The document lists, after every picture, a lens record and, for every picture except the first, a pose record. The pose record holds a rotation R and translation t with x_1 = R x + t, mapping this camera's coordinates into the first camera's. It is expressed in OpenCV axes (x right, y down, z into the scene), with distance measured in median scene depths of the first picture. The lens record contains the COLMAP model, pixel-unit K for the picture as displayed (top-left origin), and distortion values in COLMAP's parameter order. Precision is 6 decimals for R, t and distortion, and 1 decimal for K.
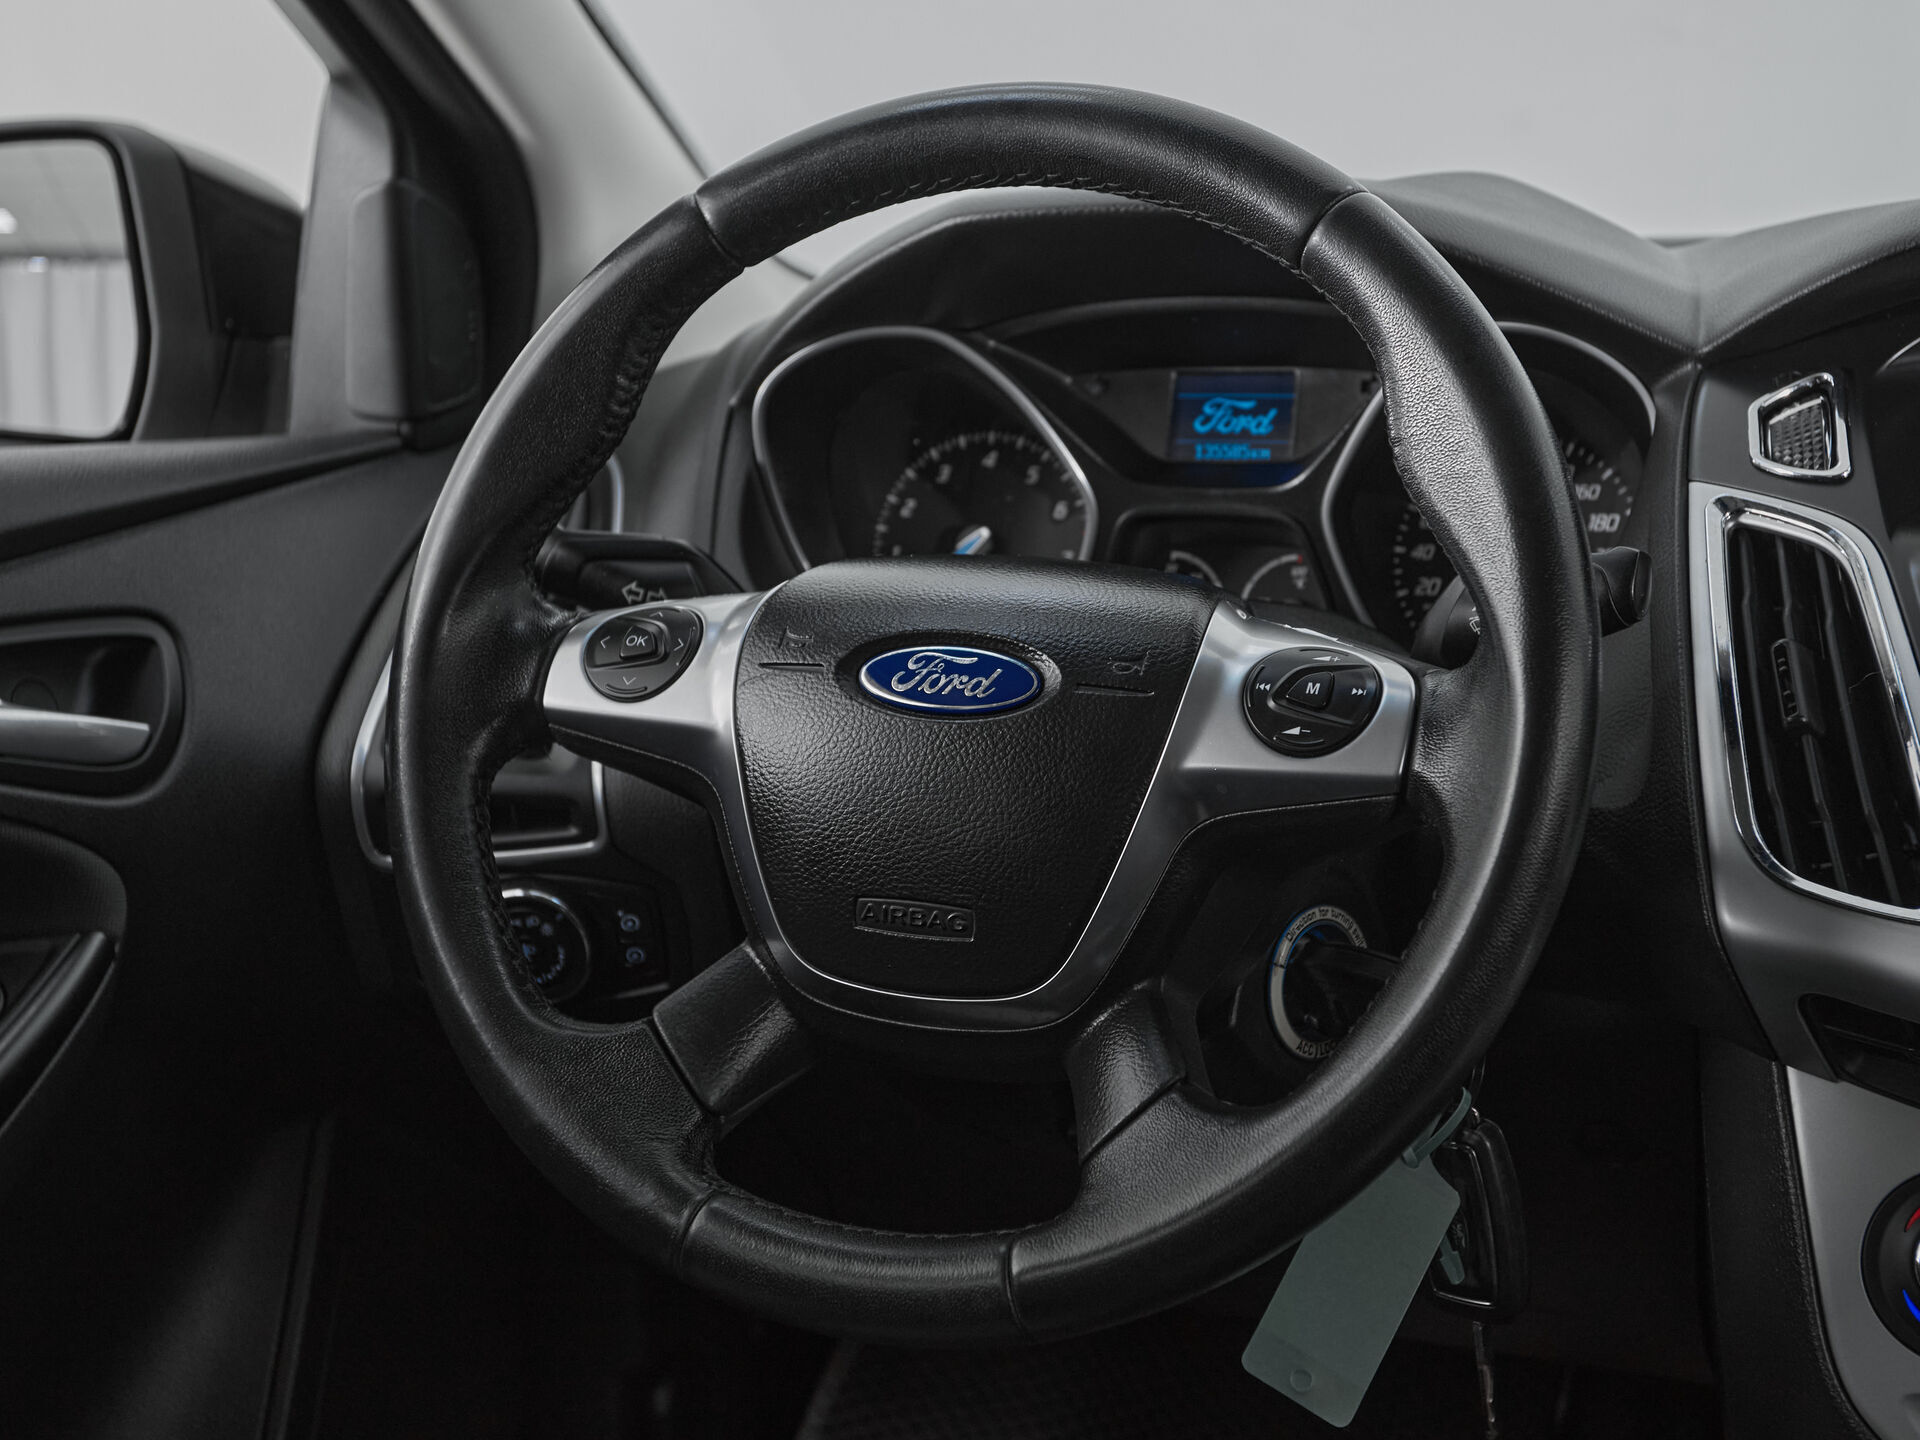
lens RADIAL K [[2702.5, 0, 964.0], [0, 2702.5, 680.8], [0, 0, 1]] dist [0.023351, 0.006779]
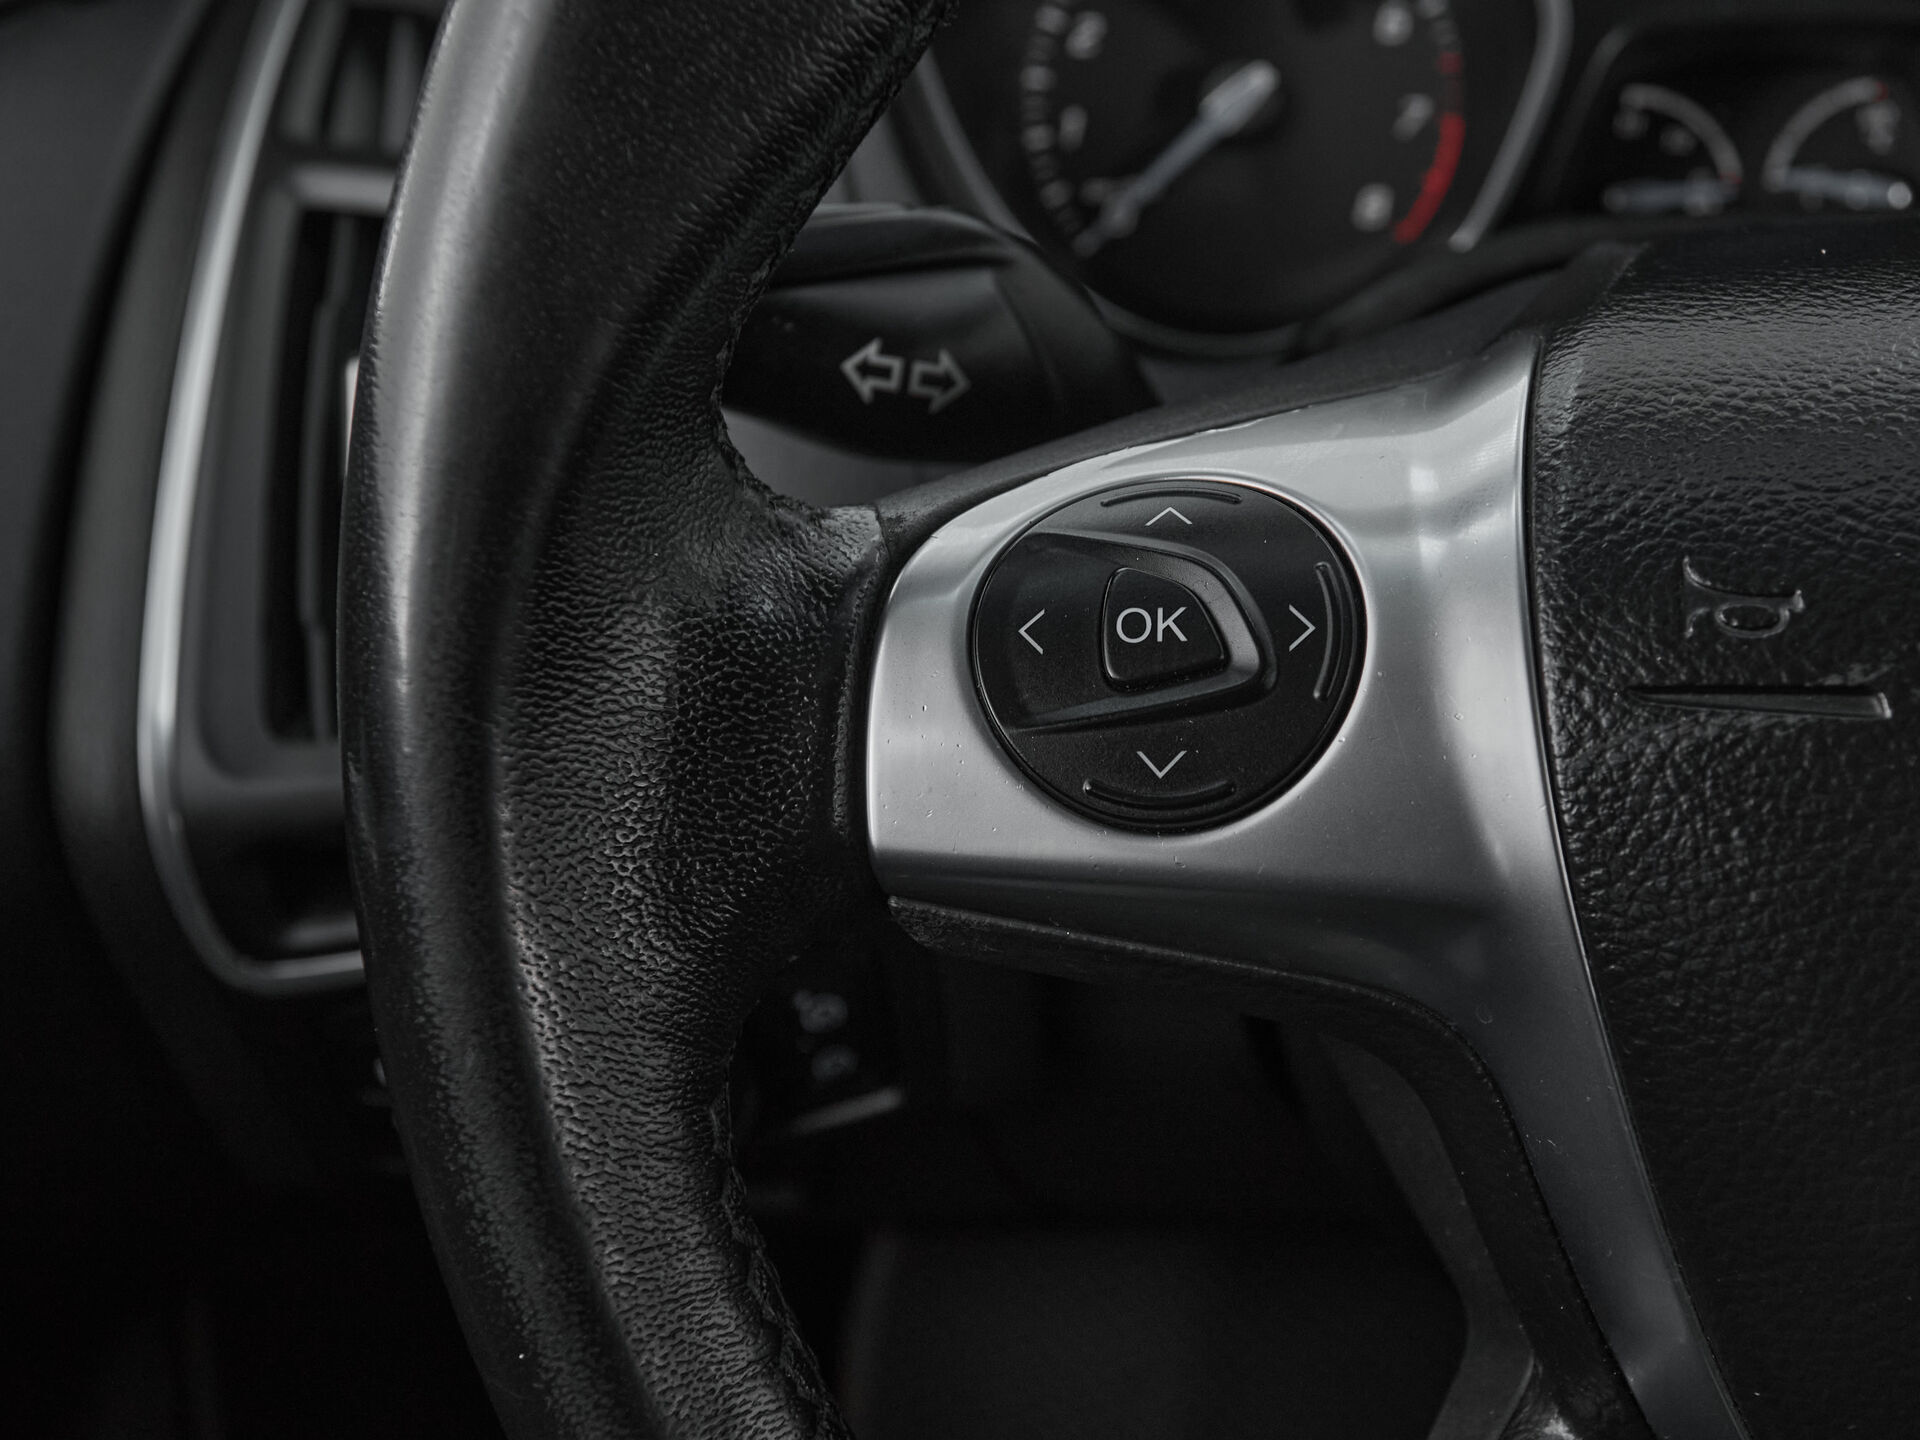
lens RADIAL K [[2234.1, 0, 1138.5], [0, 2234.1, 722.0], [0, 0, 1]] dist [0.111812, 0.001538]
pose [[0.951011, -0.149964, 0.270350, -0.202080], [0.071070, 0.957101, 0.280904, -0.078933], [-0.300877, -0.247929, 0.920871, 0.752898]]
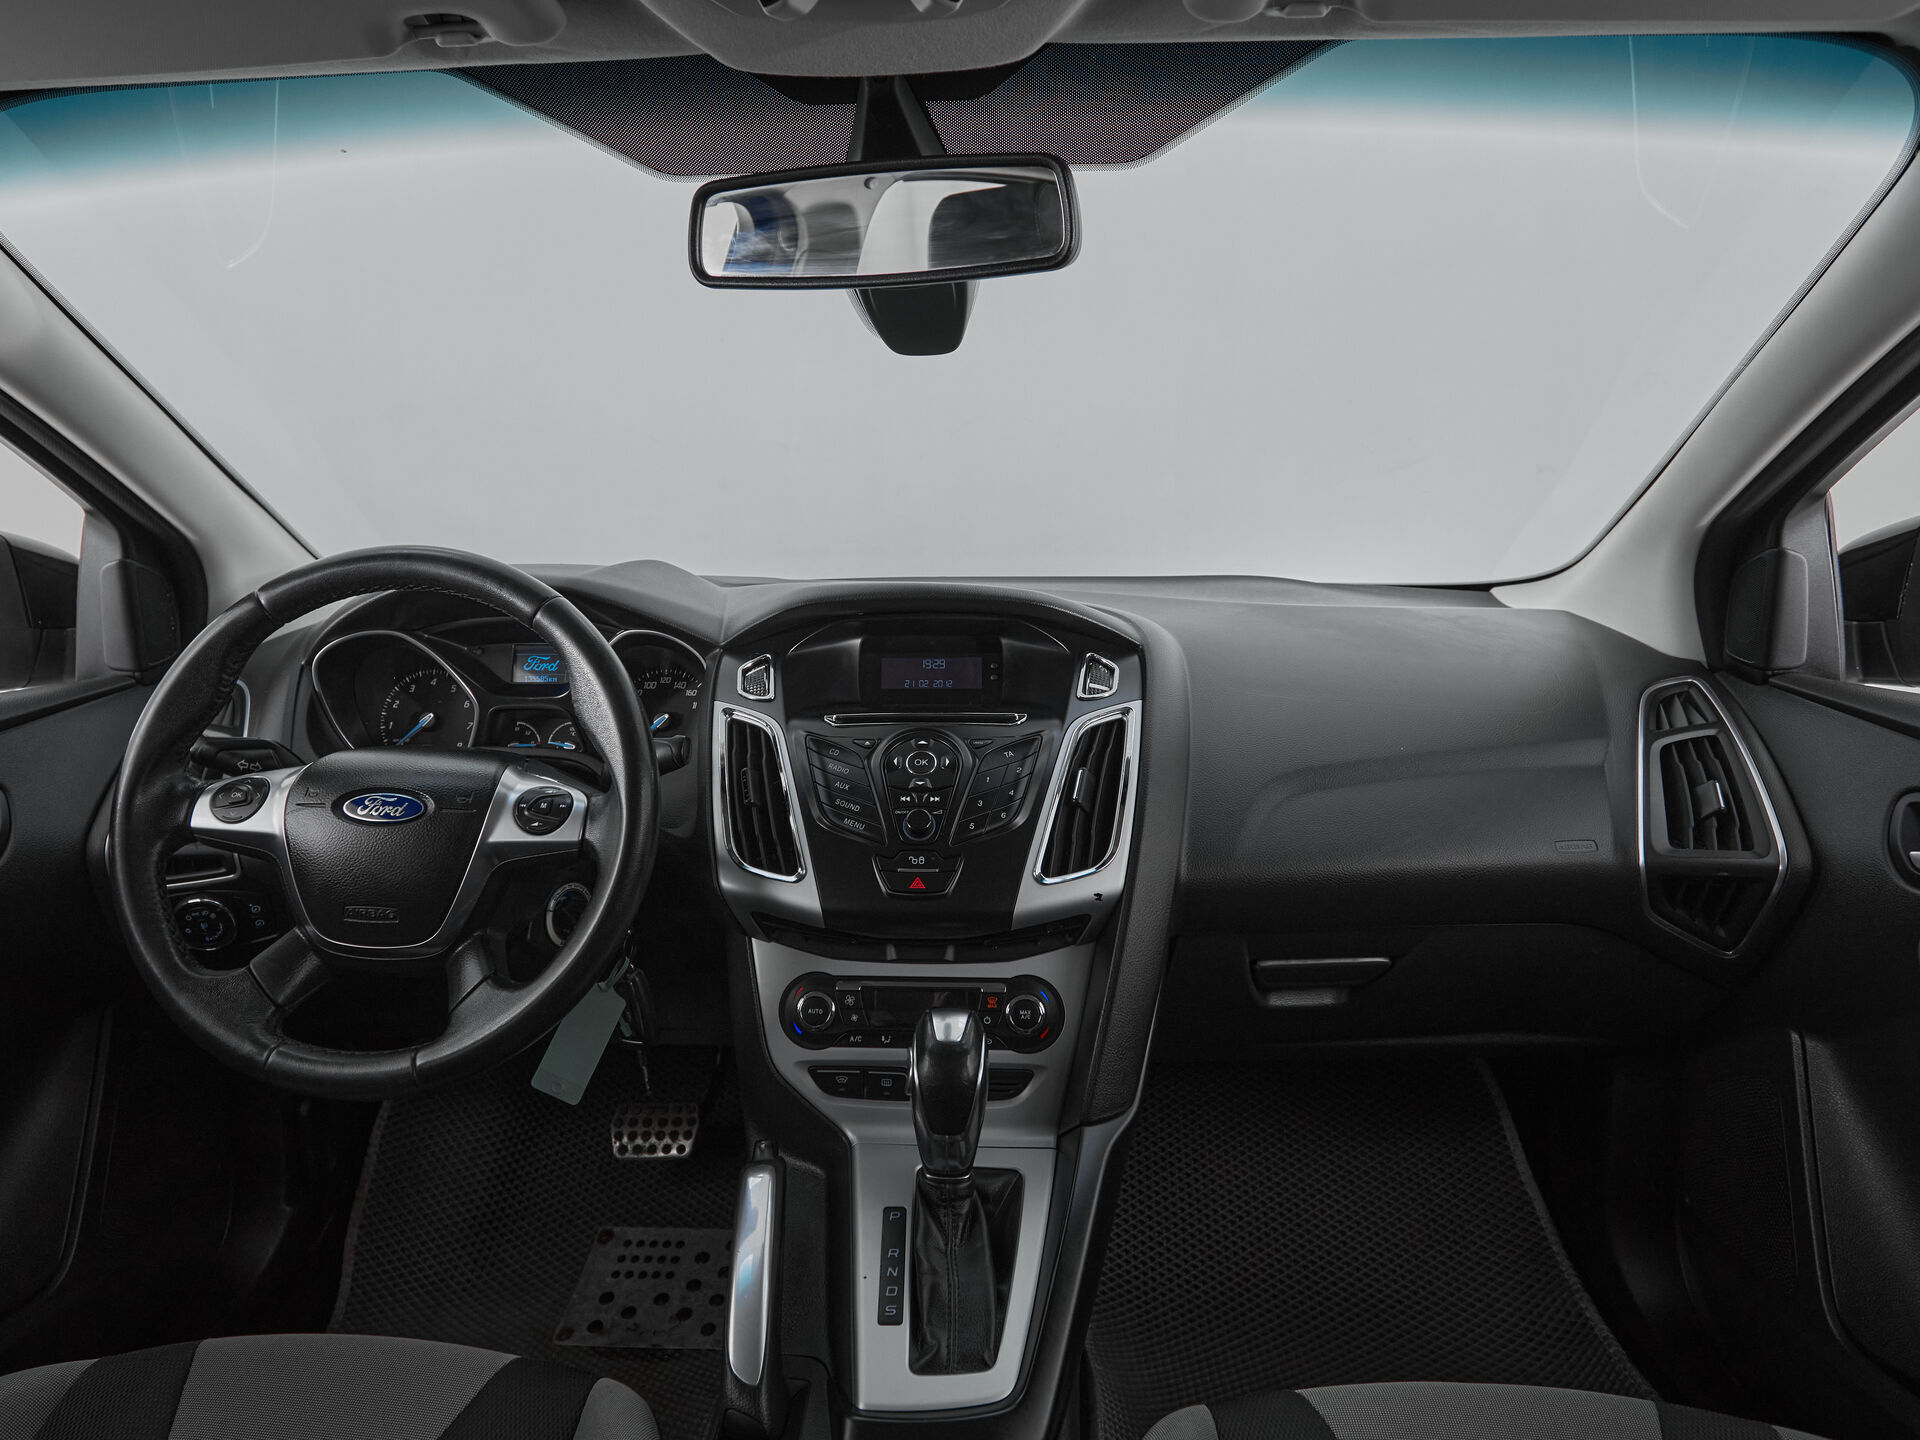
lens RADIAL K [[1217.3, 0, 922.7], [0, 1217.3, 717.0], [0, 0, 1]] dist [-0.001428, -0.001107]
pose [[0.948771, -0.044744, 0.312780, 0.104043], [0.039559, 0.998955, 0.022905, -0.079602], [-0.313478, -0.009359, 0.949549, -0.122875]]
